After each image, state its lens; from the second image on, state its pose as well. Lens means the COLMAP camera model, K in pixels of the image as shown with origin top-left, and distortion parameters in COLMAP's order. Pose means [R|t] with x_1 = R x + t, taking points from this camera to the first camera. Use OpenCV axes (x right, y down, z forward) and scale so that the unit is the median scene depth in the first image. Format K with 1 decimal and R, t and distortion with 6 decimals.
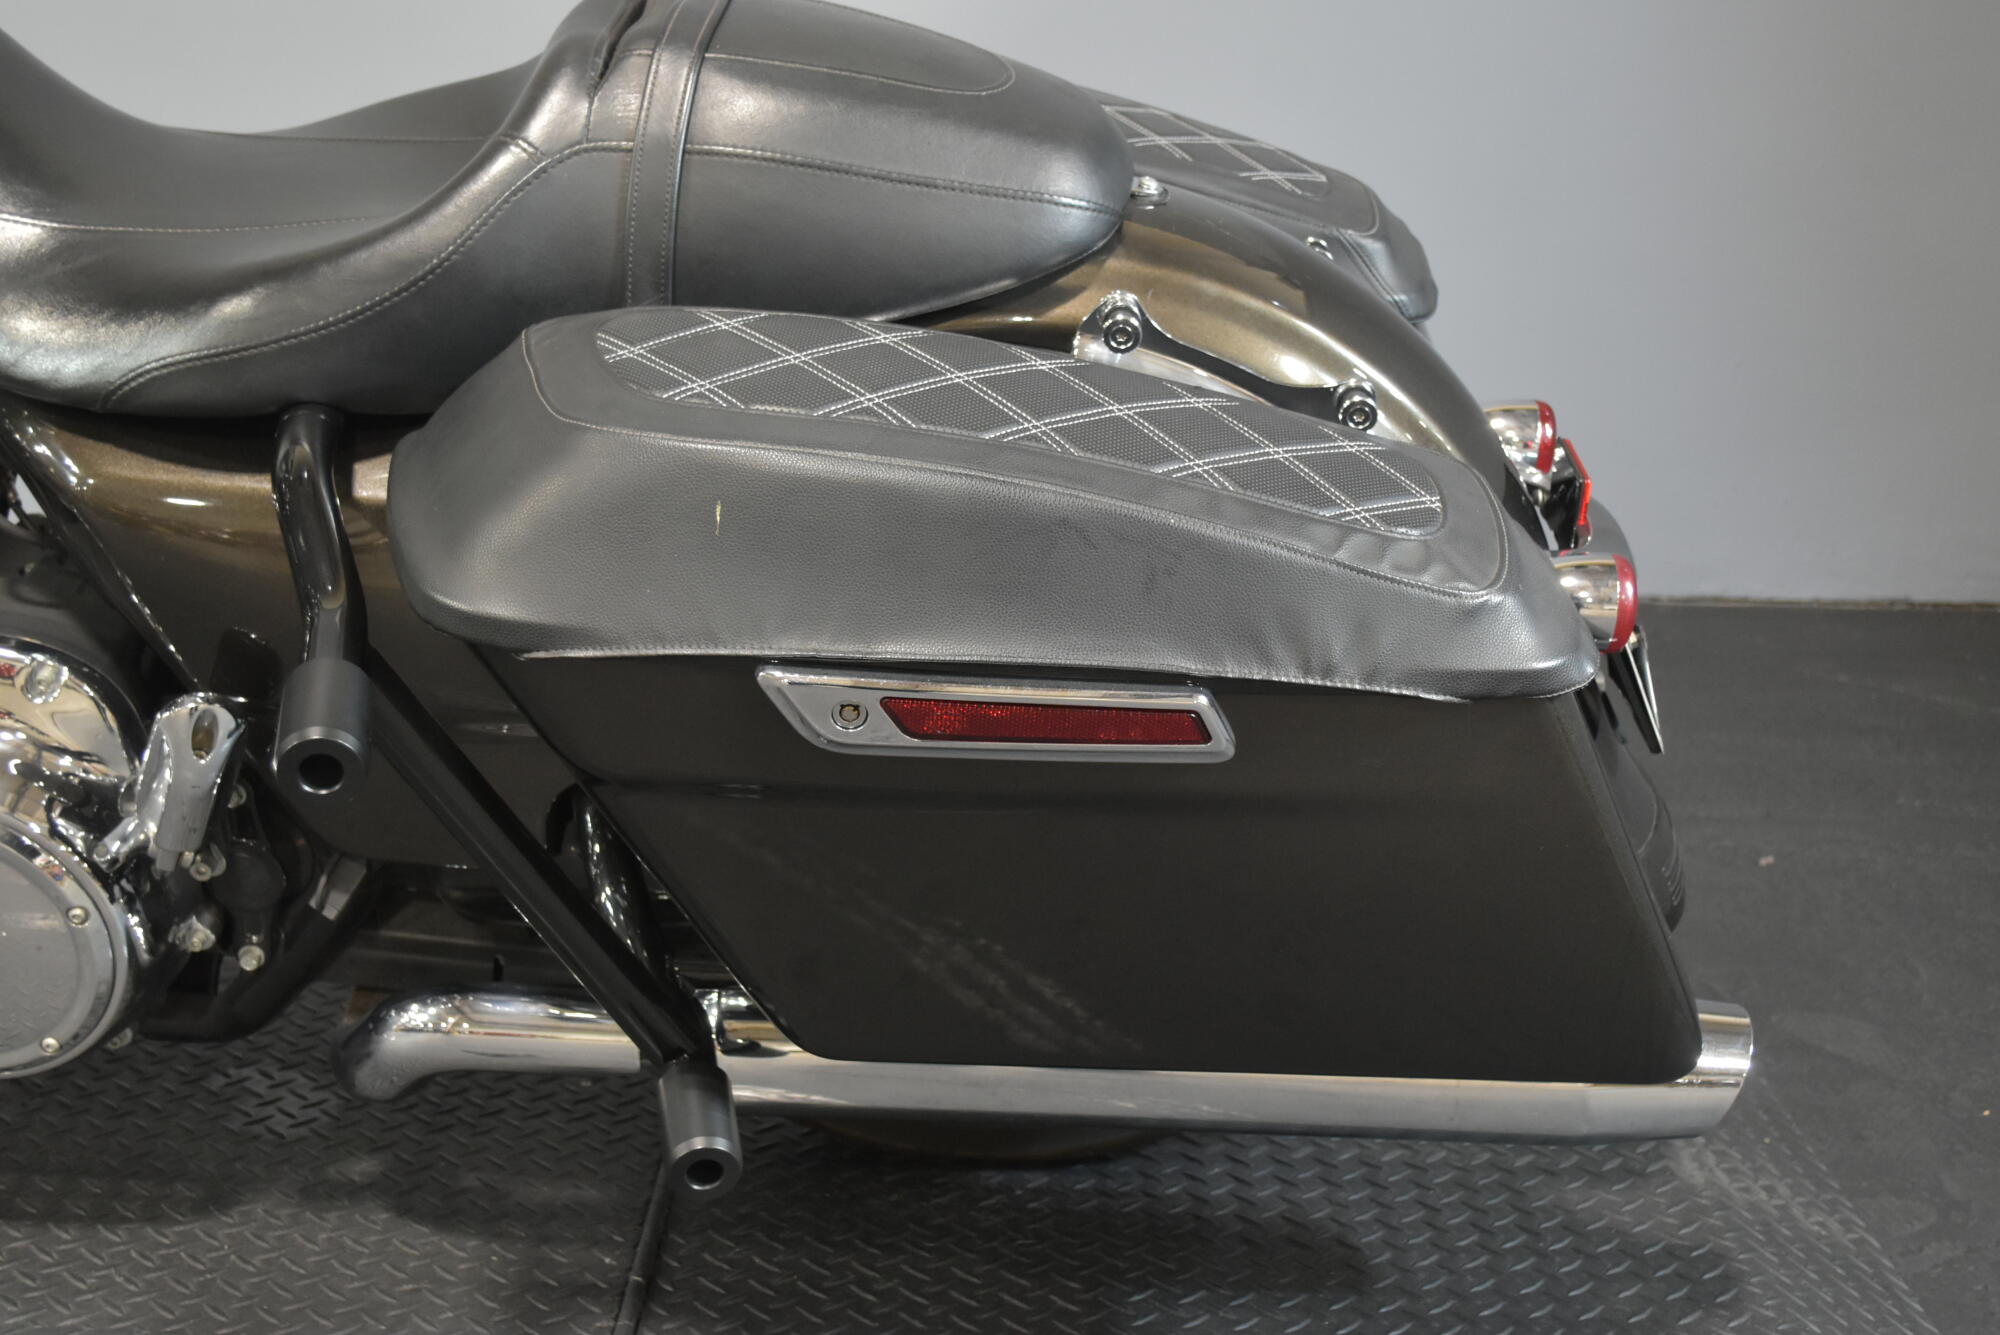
lens RADIAL K [[2473.8, 0, 1000.0], [0, 2473.8, 667.5], [0, 0, 1]] dist [-0.111816, 0.016110]
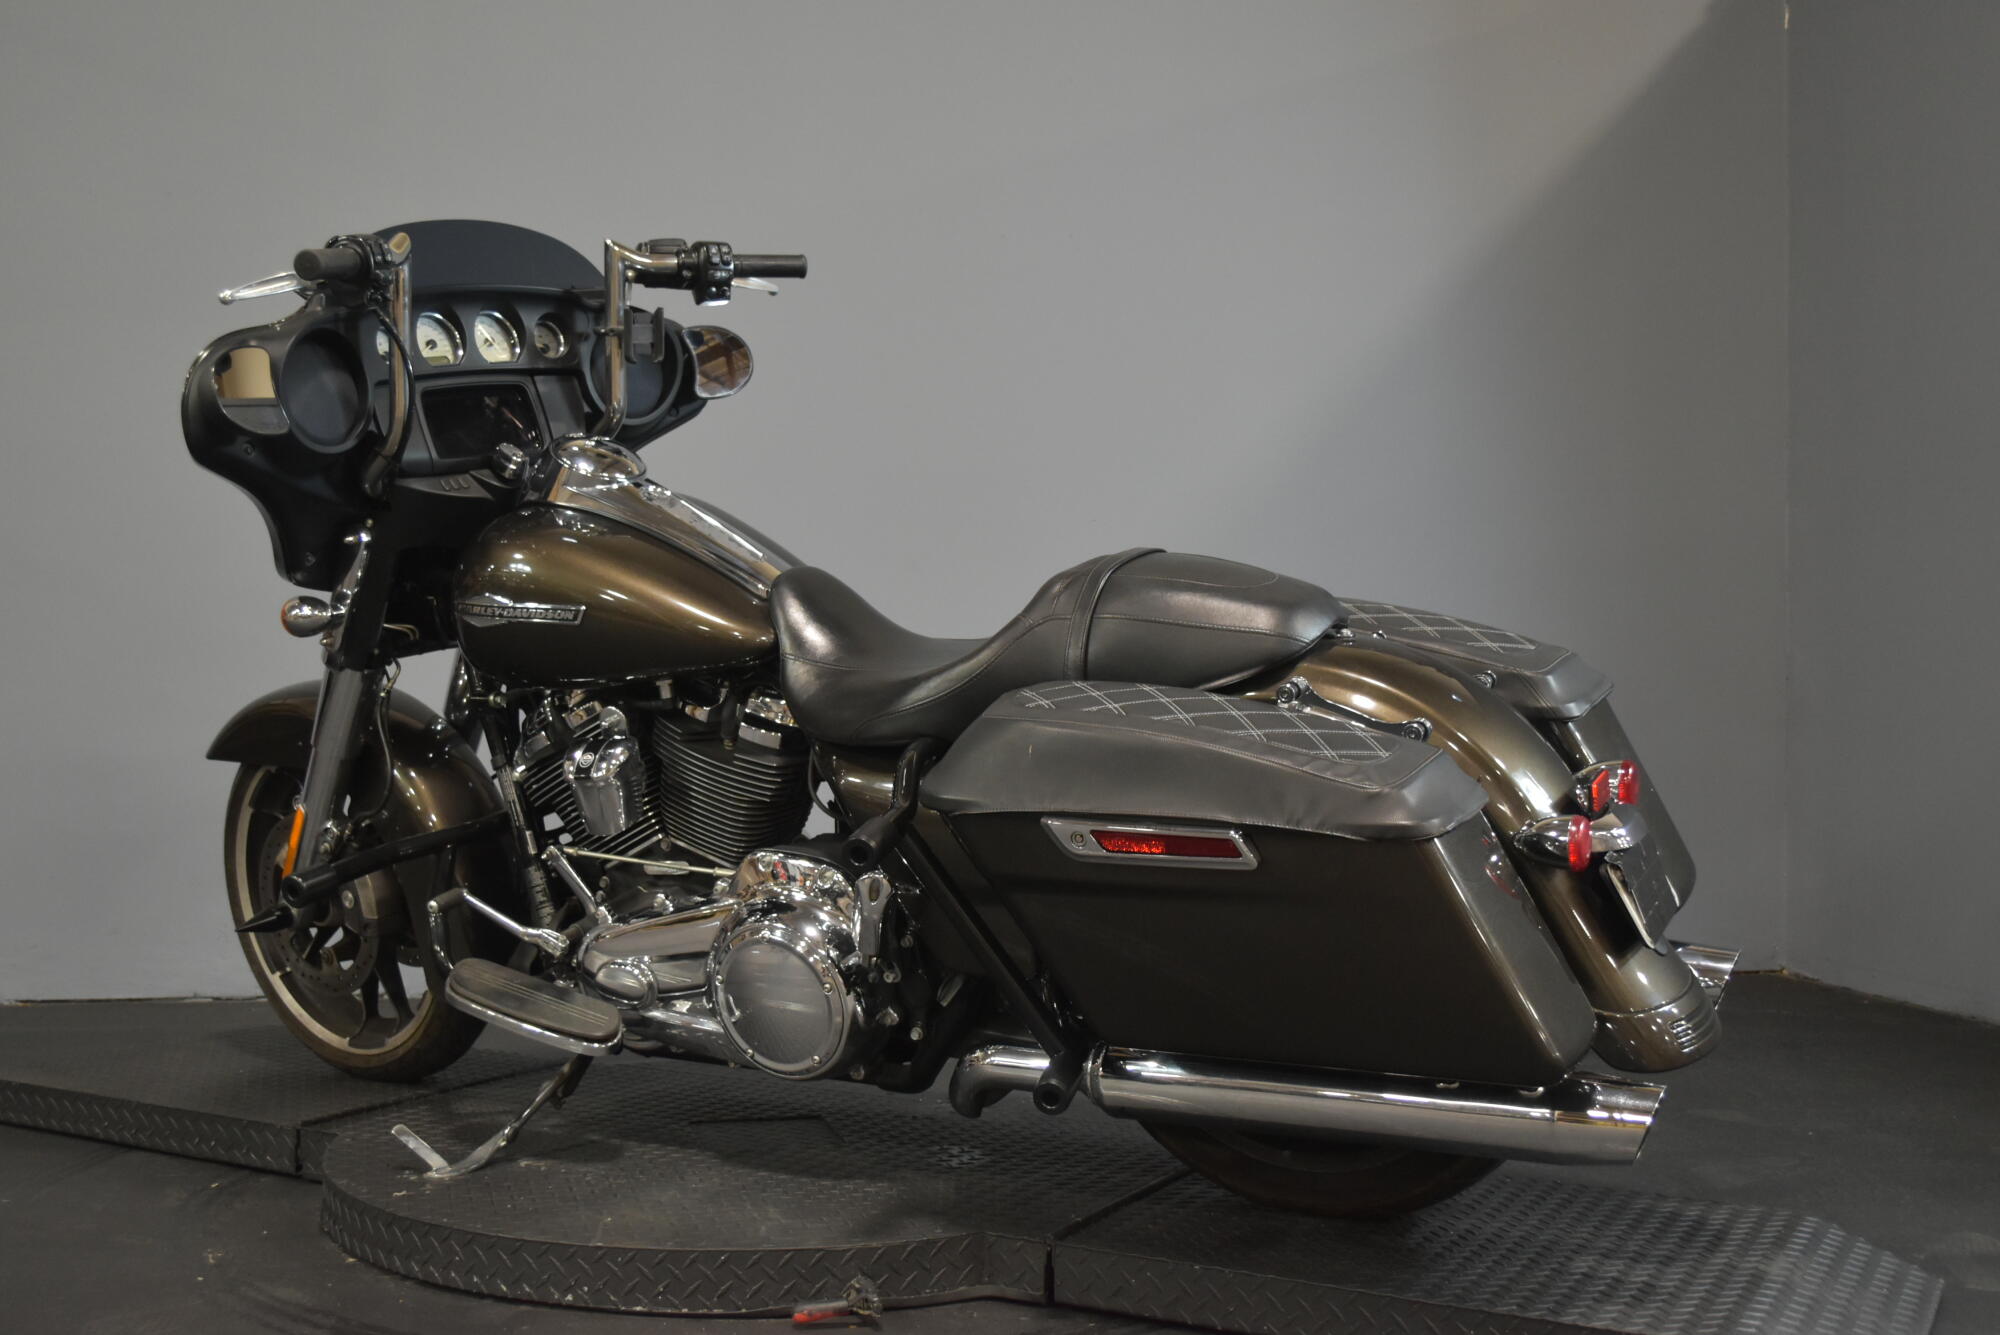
lens RADIAL K [[2108.4, 0, 1000.0], [0, 2108.4, 667.5], [0, 0, 1]] dist [-0.013785, -0.002862]
pose [[0.871432, -0.043632, -0.488571, 0.775781], [-0.103357, 0.957340, -0.269848, 0.374113], [0.479503, 0.285652, 0.829747, -0.605845]]
